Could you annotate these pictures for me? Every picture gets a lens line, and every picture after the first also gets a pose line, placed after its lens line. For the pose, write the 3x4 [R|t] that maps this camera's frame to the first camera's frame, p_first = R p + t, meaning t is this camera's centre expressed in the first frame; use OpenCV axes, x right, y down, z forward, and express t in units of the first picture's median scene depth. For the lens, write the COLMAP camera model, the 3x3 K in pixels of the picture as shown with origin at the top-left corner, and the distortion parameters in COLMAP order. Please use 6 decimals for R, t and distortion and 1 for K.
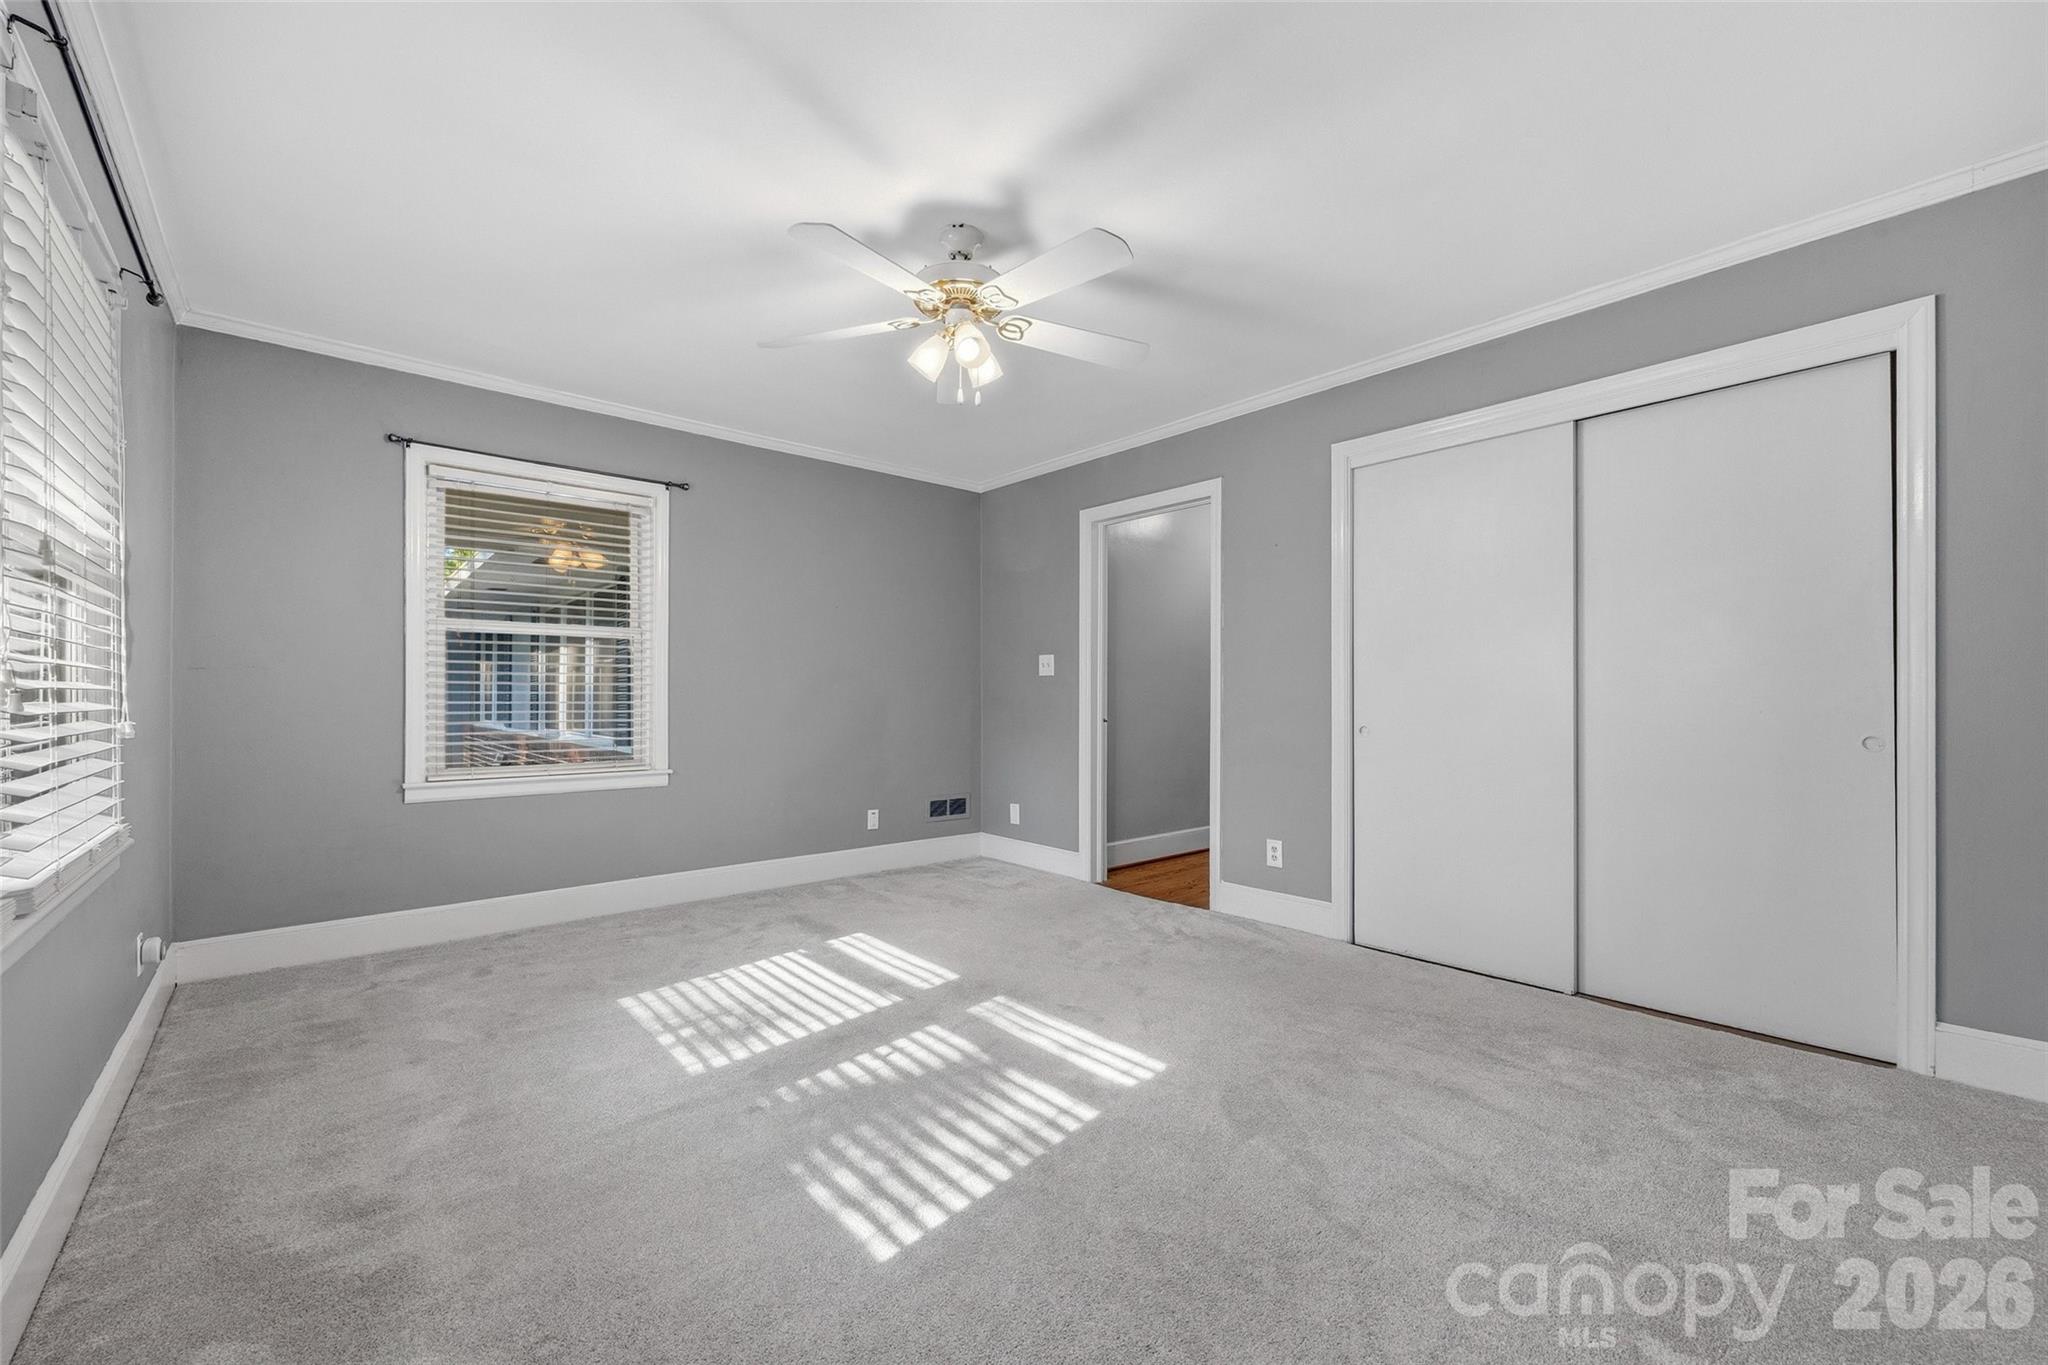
lens RADIAL K [[829.3, 0, 1030.6], [0, 829.3, 690.9], [0, 0, 1]] dist [-0.000250, -0.000263]
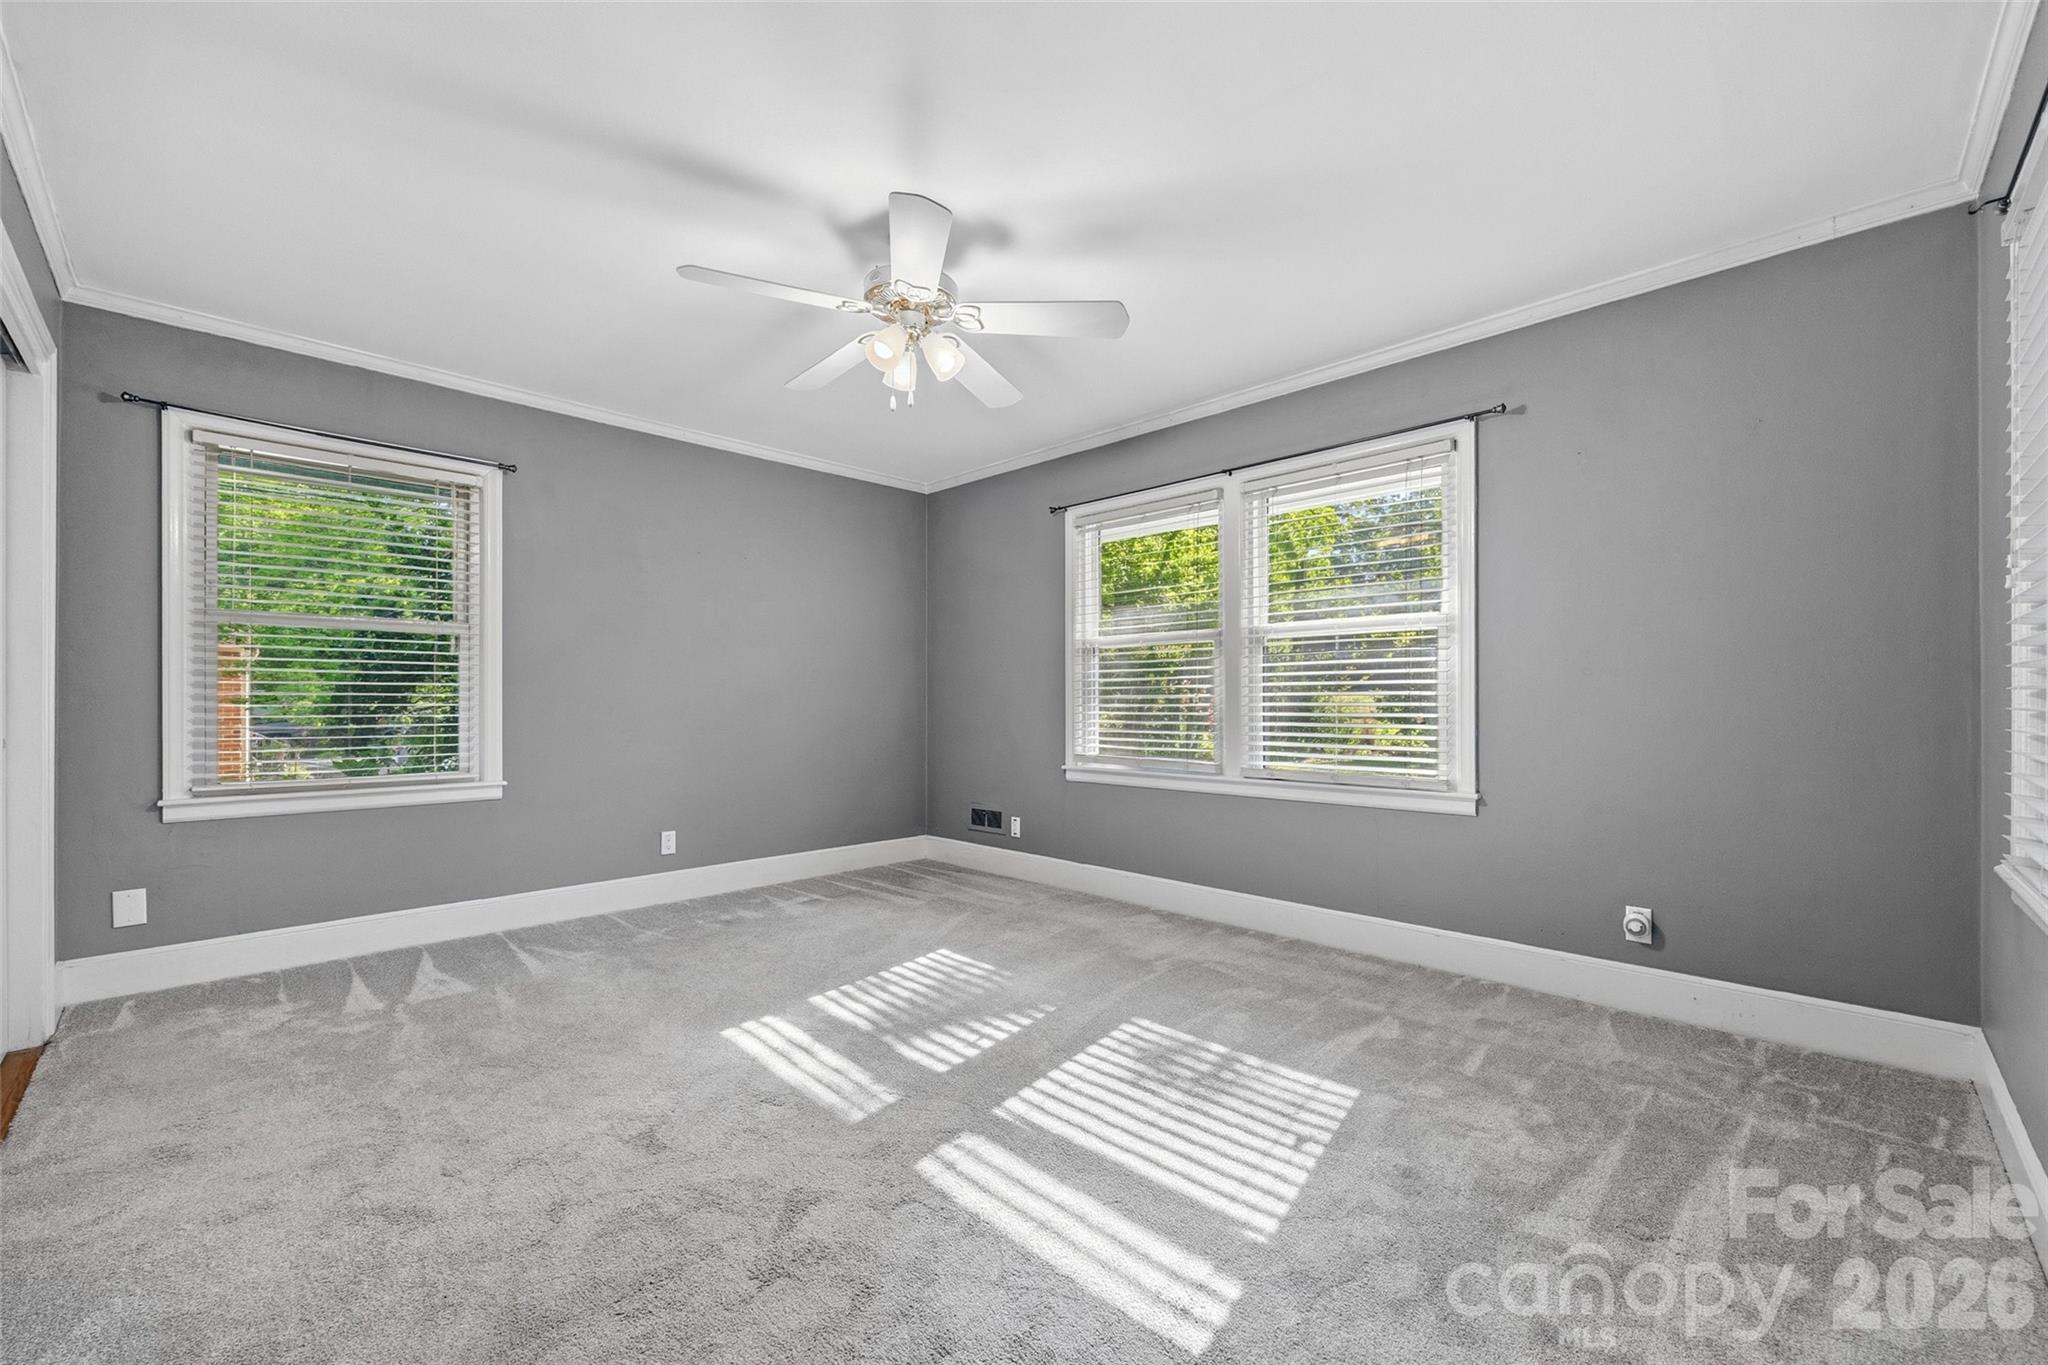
lens RADIAL K [[829.3, 0, 1030.6], [0, 829.3, 690.9], [0, 0, 1]] dist [-0.000250, -0.000263]
pose [[-0.997953, 0.003540, -0.063848, -0.166685], [0.004481, 0.999883, -0.014592, 0.015864], [0.063788, -0.014849, -0.997853, 2.015589]]
